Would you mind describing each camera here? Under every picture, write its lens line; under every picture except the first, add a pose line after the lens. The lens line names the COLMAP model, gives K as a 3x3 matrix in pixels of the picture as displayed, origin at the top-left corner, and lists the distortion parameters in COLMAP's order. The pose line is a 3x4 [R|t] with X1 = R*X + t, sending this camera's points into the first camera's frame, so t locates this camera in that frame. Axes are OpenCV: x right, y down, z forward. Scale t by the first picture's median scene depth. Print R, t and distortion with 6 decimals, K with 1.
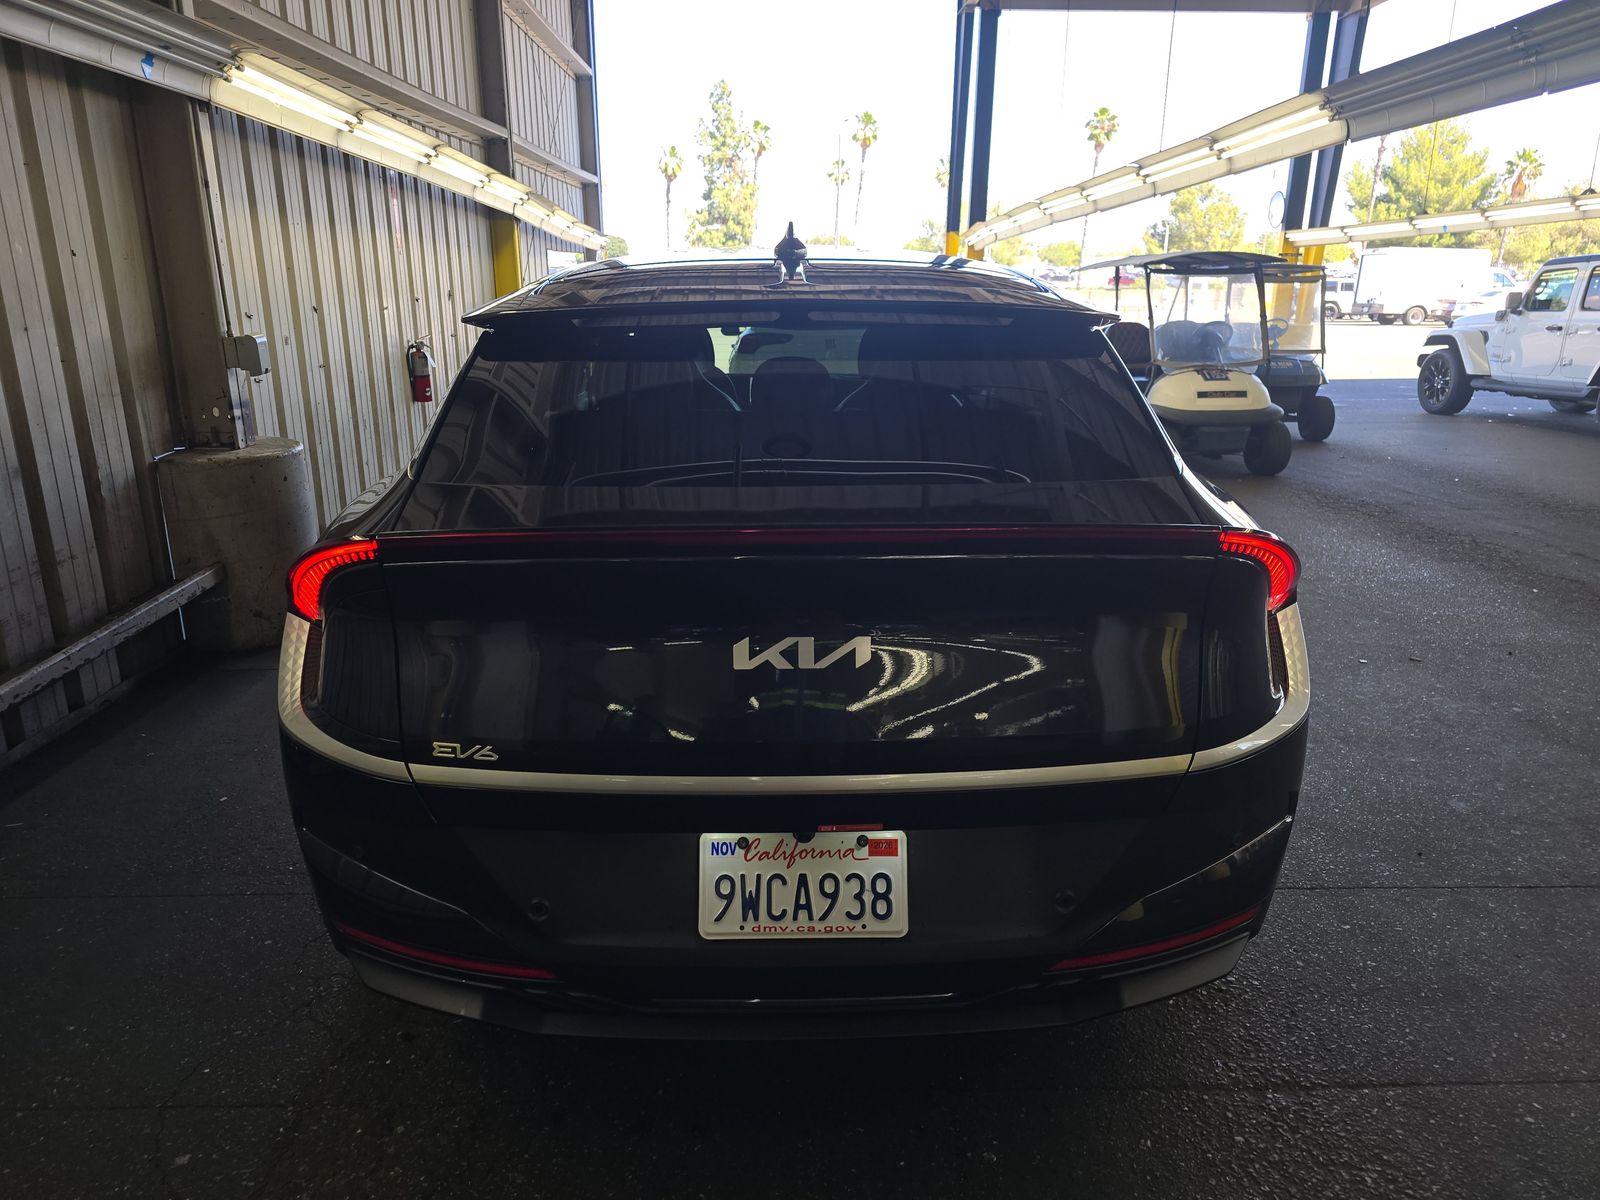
lens RADIAL K [[1072.2, 0, 810.0], [0, 1072.2, 603.5], [0, 0, 1]] dist [0.029368, -0.024381]
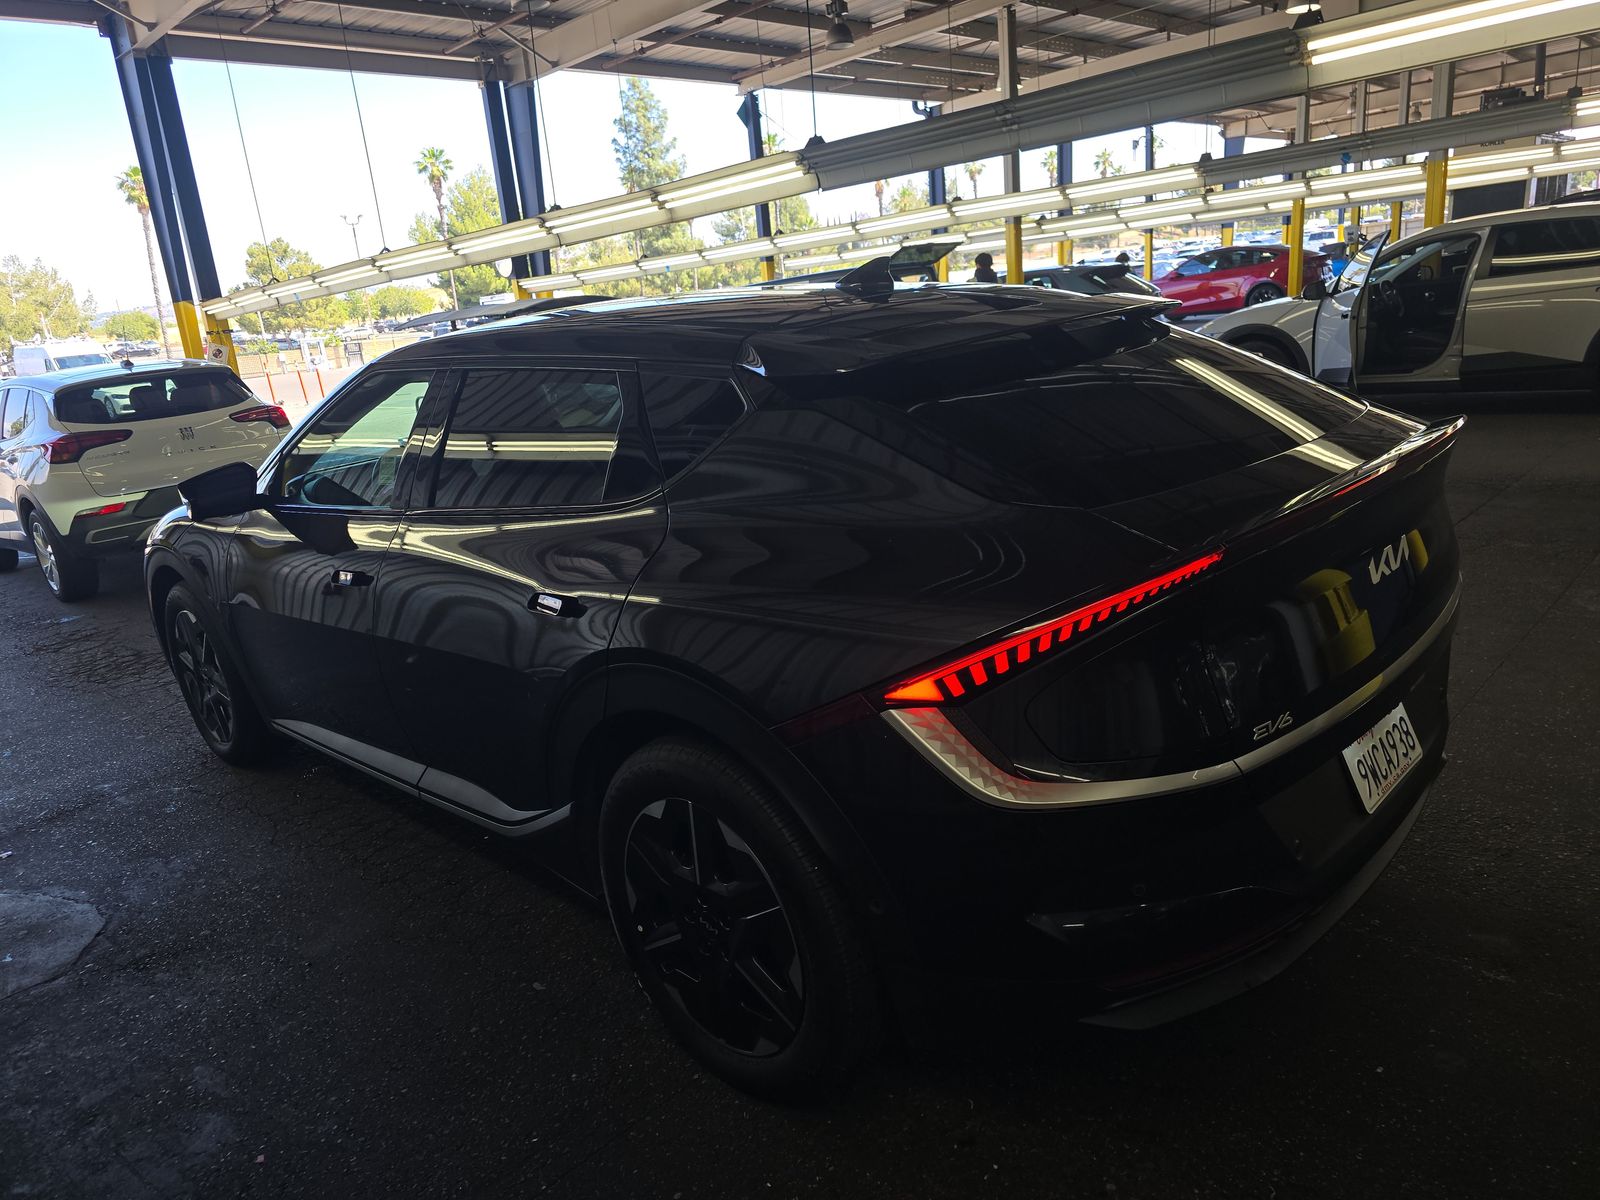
lens RADIAL K [[1072.2, 0, 808.3], [0, 1072.2, 599.8], [0, 0, 1]] dist [0.029368, -0.024381]
pose [[0.714622, -0.258193, 0.650117, -0.343484], [0.290881, 0.954908, 0.059498, -0.047426], [-0.636163, 0.146588, 0.757501, 0.118700]]
